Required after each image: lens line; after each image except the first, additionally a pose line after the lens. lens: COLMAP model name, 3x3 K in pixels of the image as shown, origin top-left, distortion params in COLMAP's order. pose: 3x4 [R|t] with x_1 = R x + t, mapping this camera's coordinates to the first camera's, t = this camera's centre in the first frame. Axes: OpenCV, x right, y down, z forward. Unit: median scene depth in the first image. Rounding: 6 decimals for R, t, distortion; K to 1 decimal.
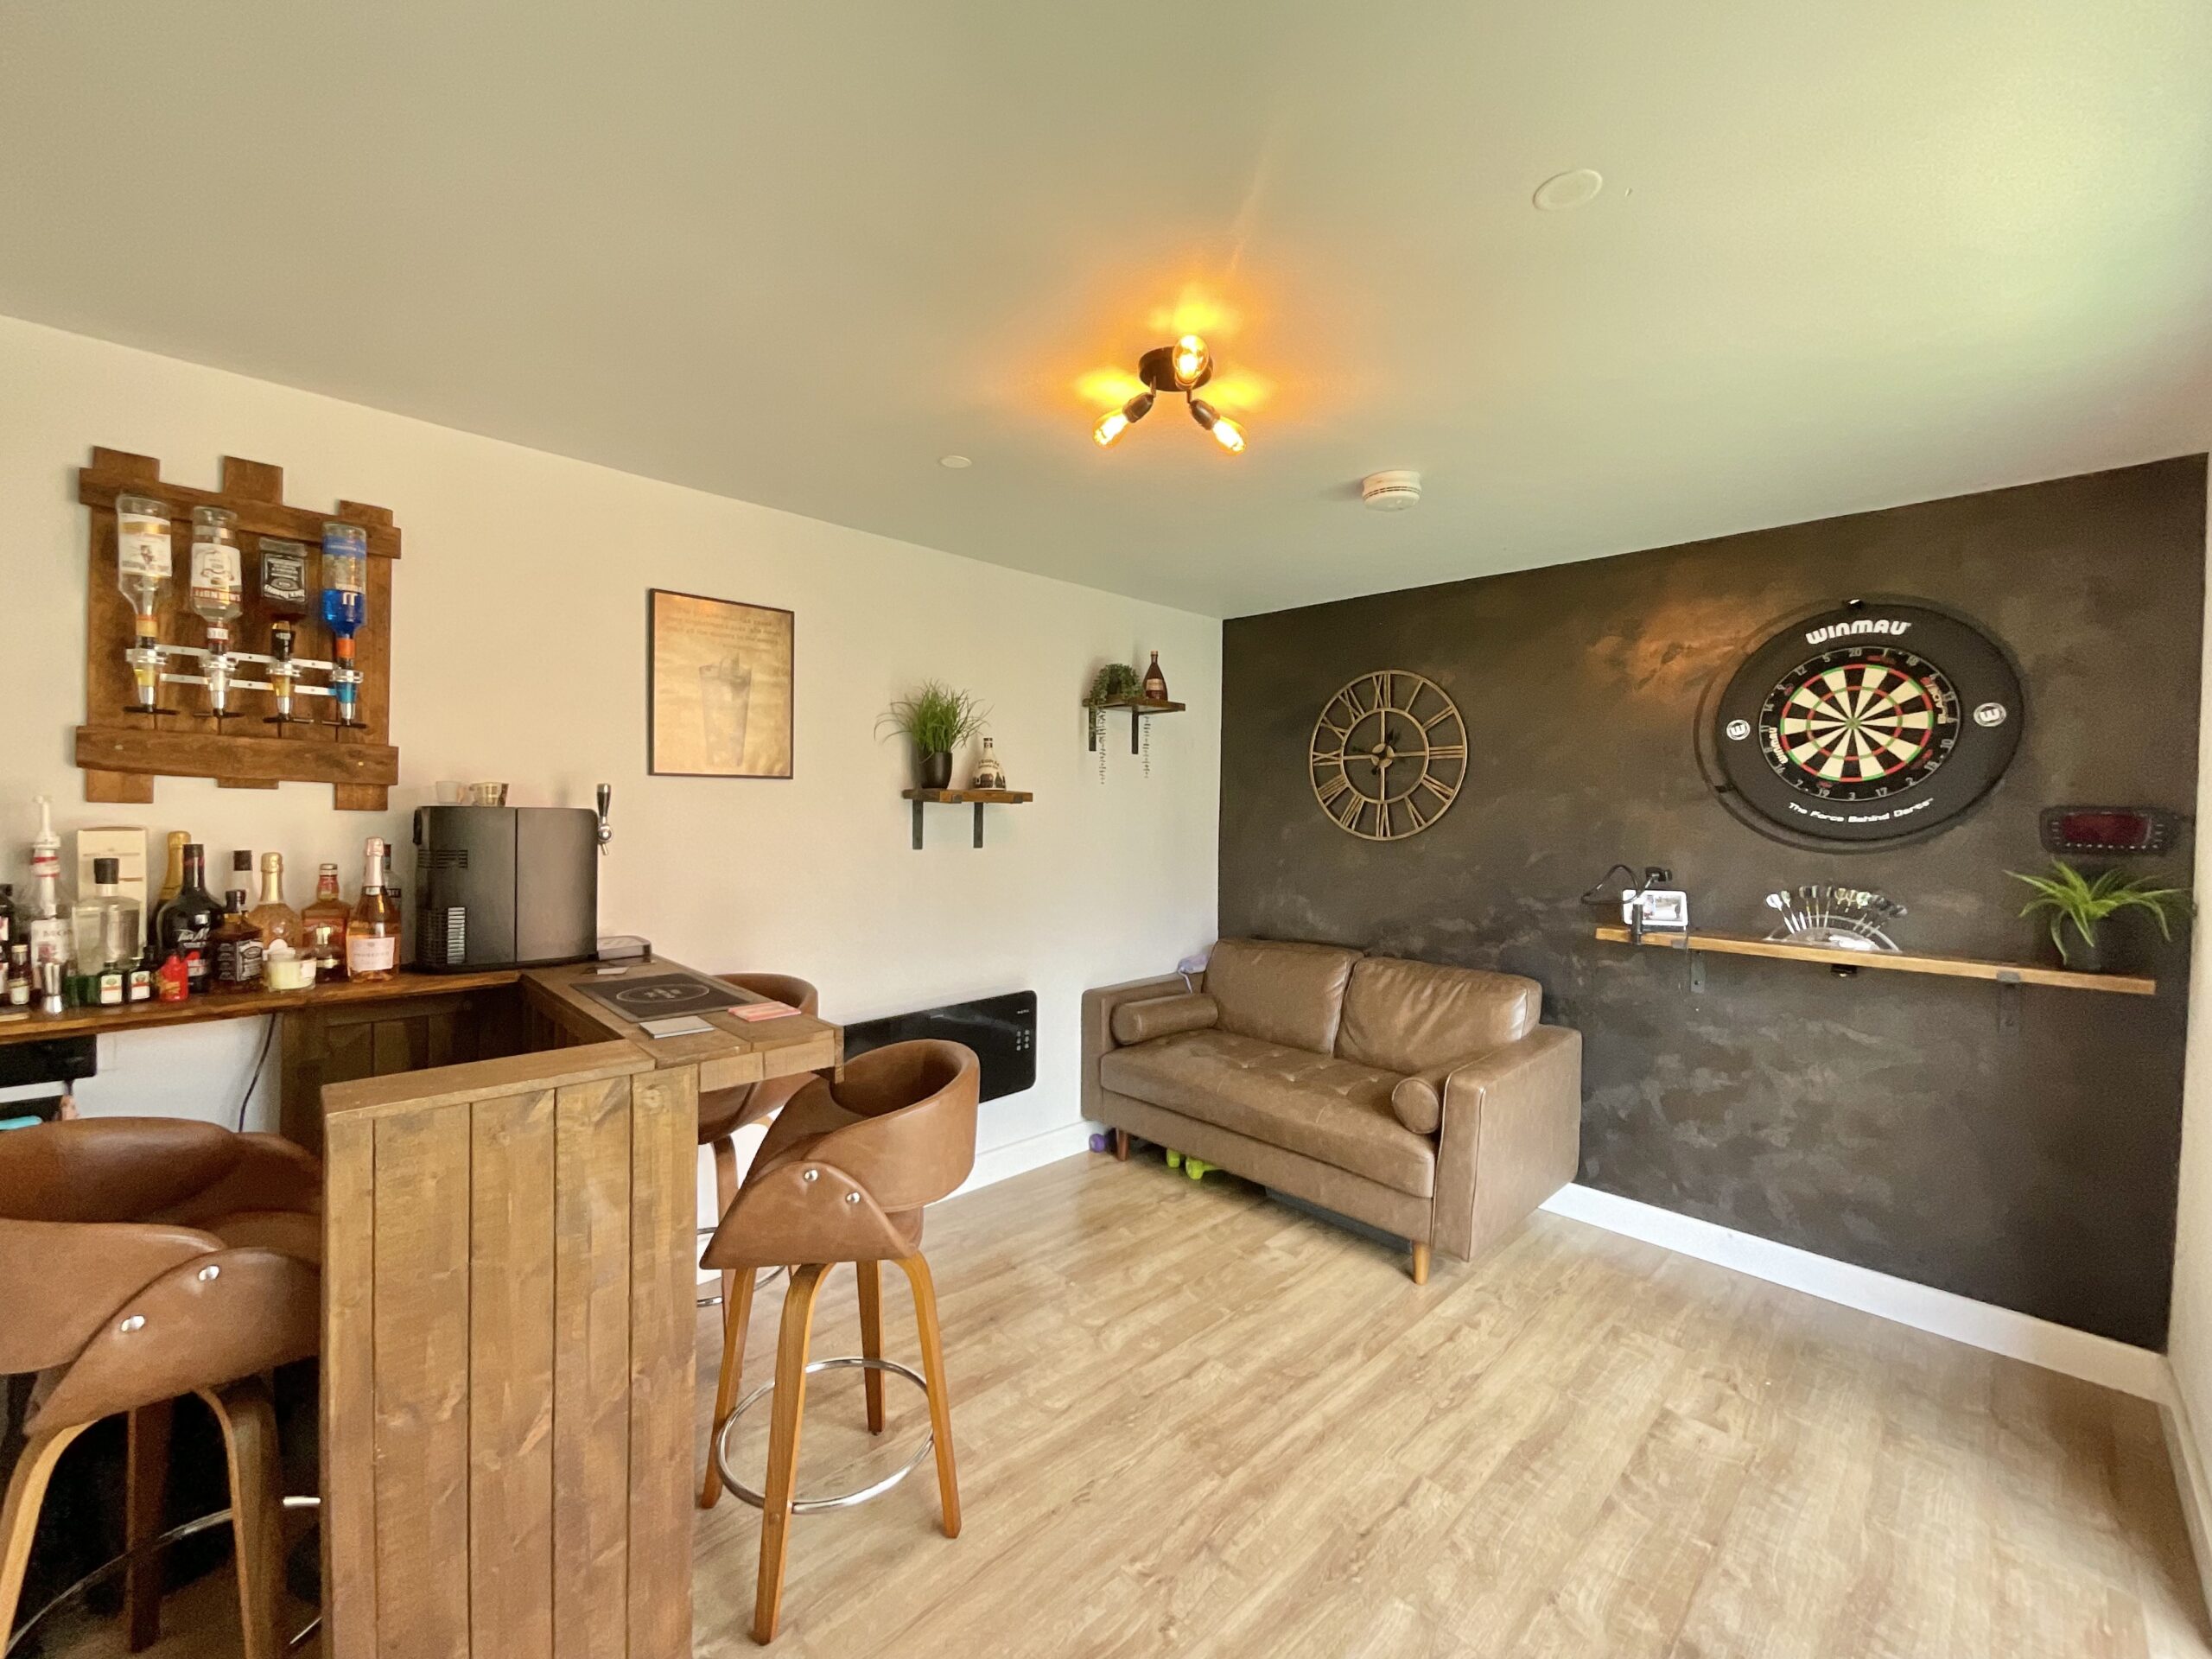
lens RADIAL K [[887.9, 0, 1106.3], [0, 887.9, 829.4], [0, 0, 1]] dist [-0.015325, 0.000160]
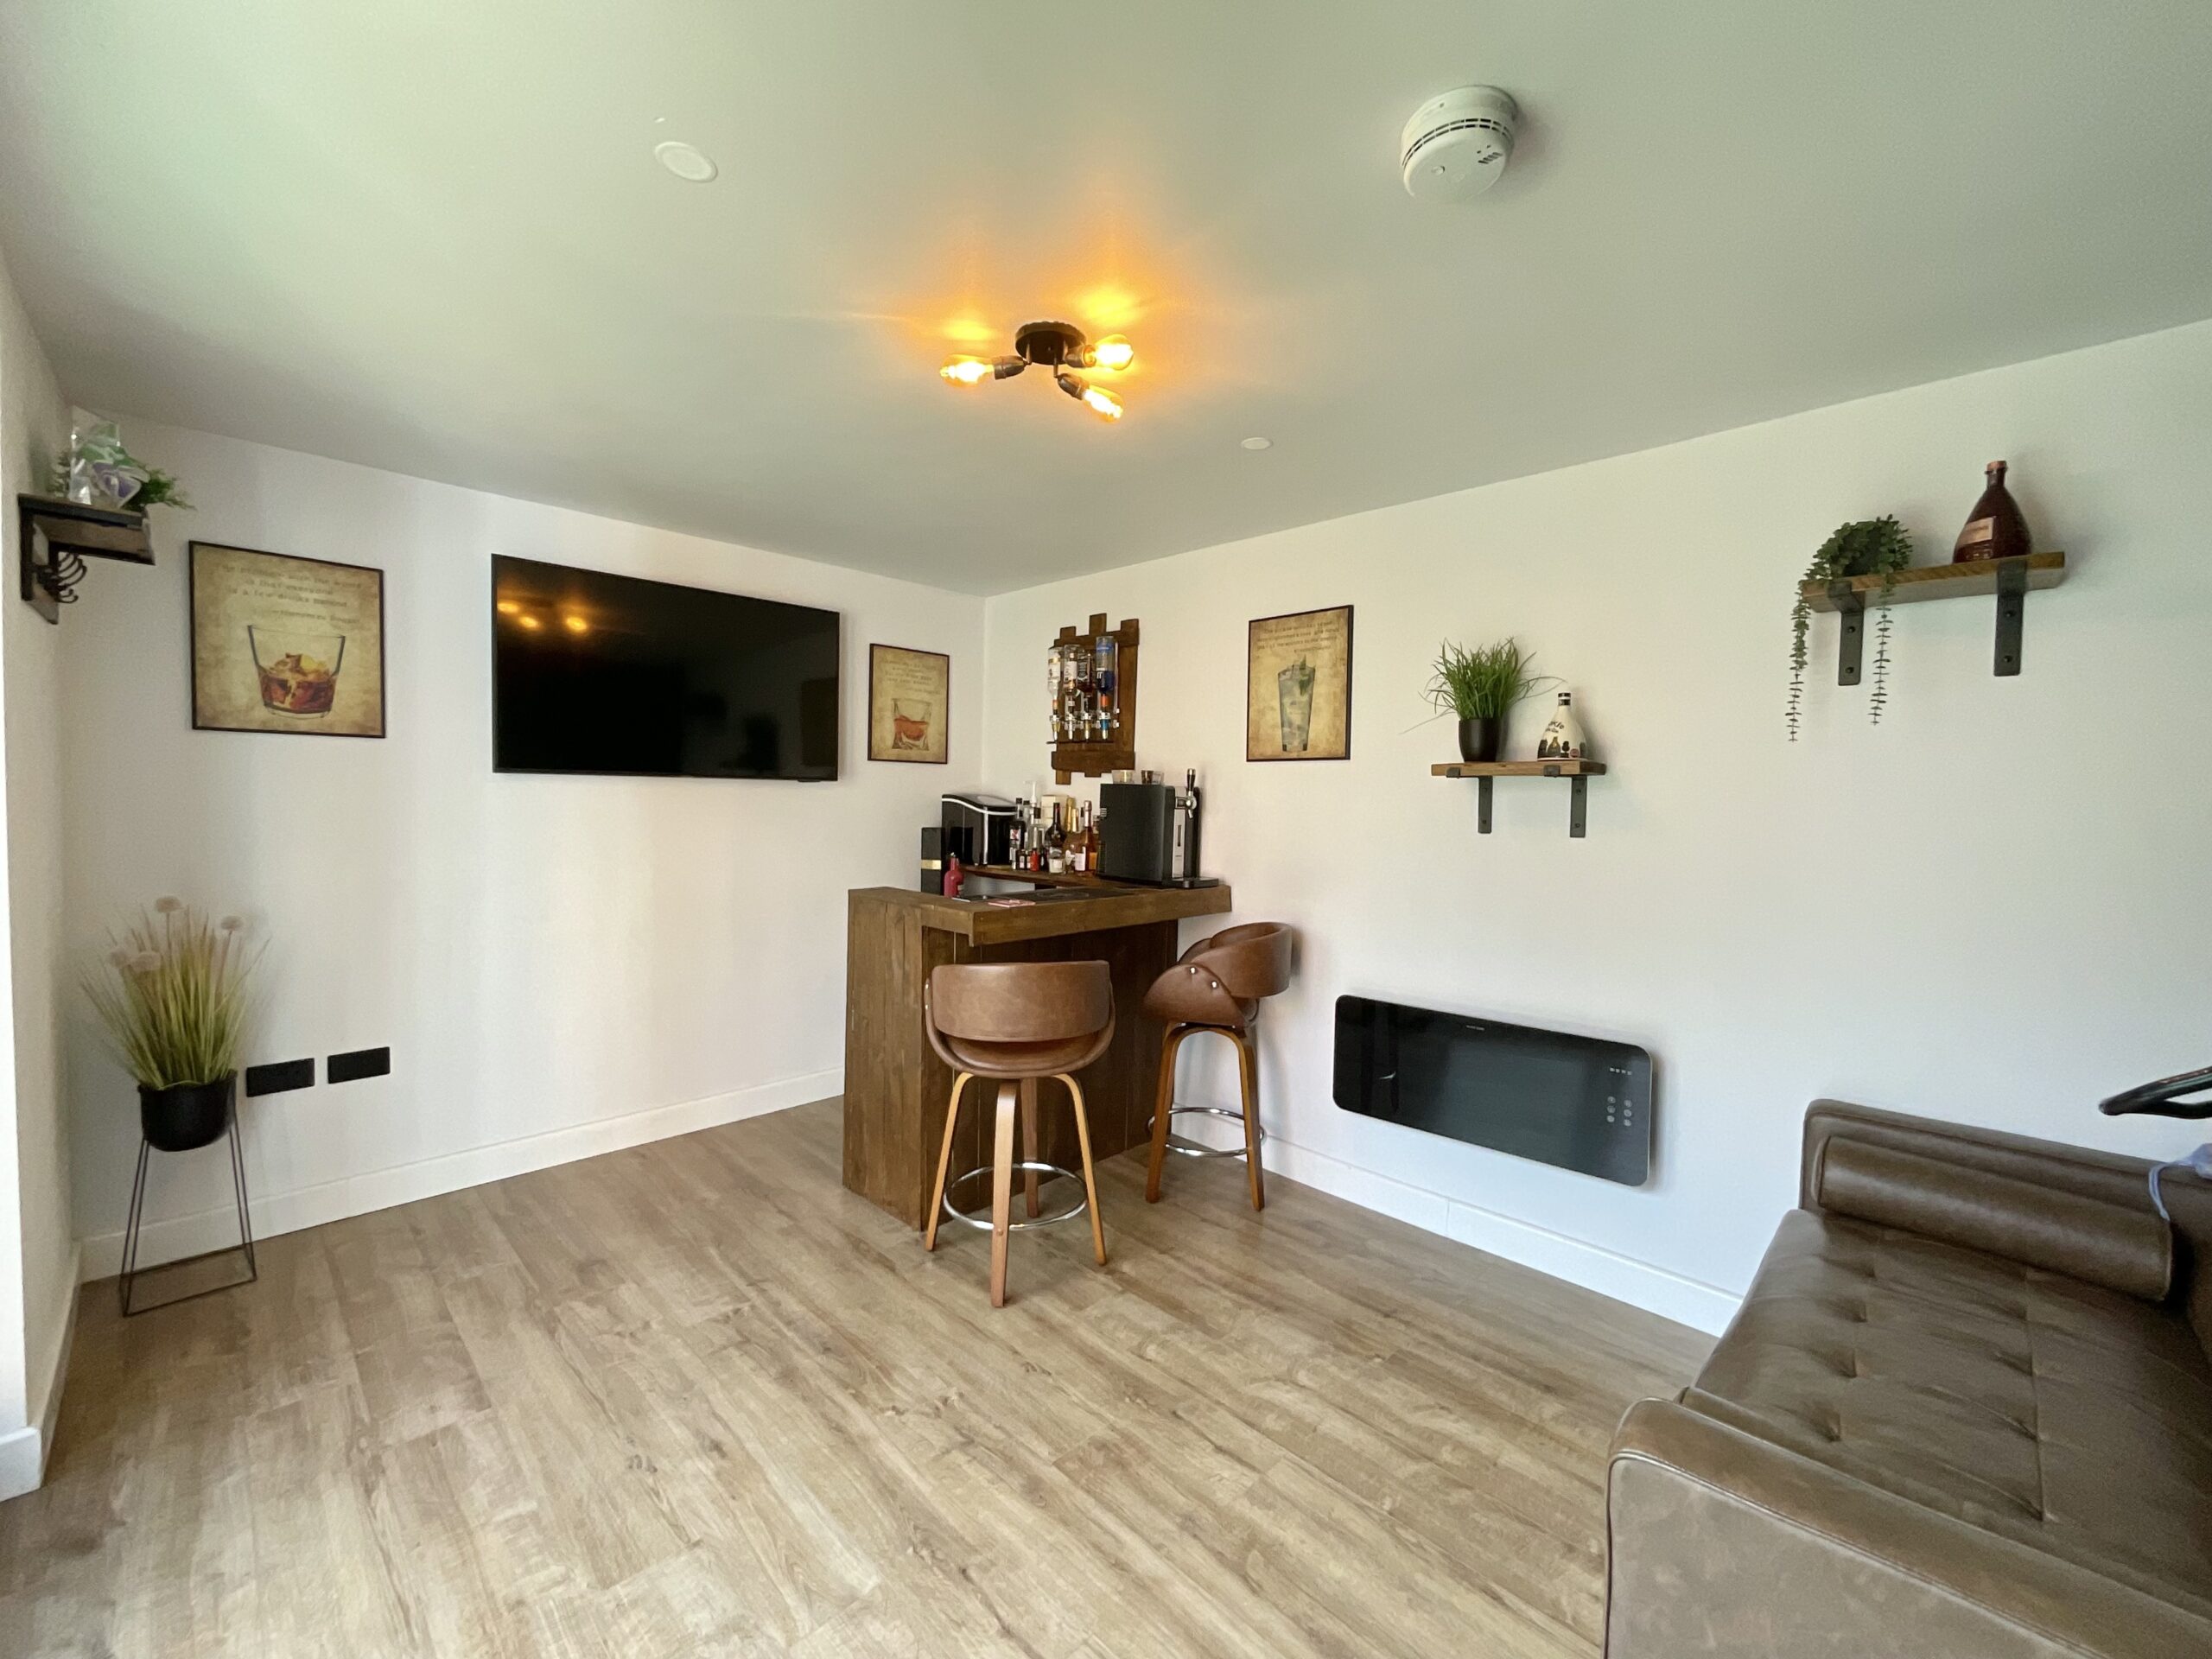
lens RADIAL K [[892.0, 0, 1107.3], [0, 892.0, 820.3], [0, 0, 1]] dist [-0.023563, 0.000257]
pose [[0.009675, 0.016511, -0.999817, 0.942454], [-0.040460, 0.999051, 0.016107, 0.016104], [0.999134, 0.040297, 0.010334, 0.889110]]
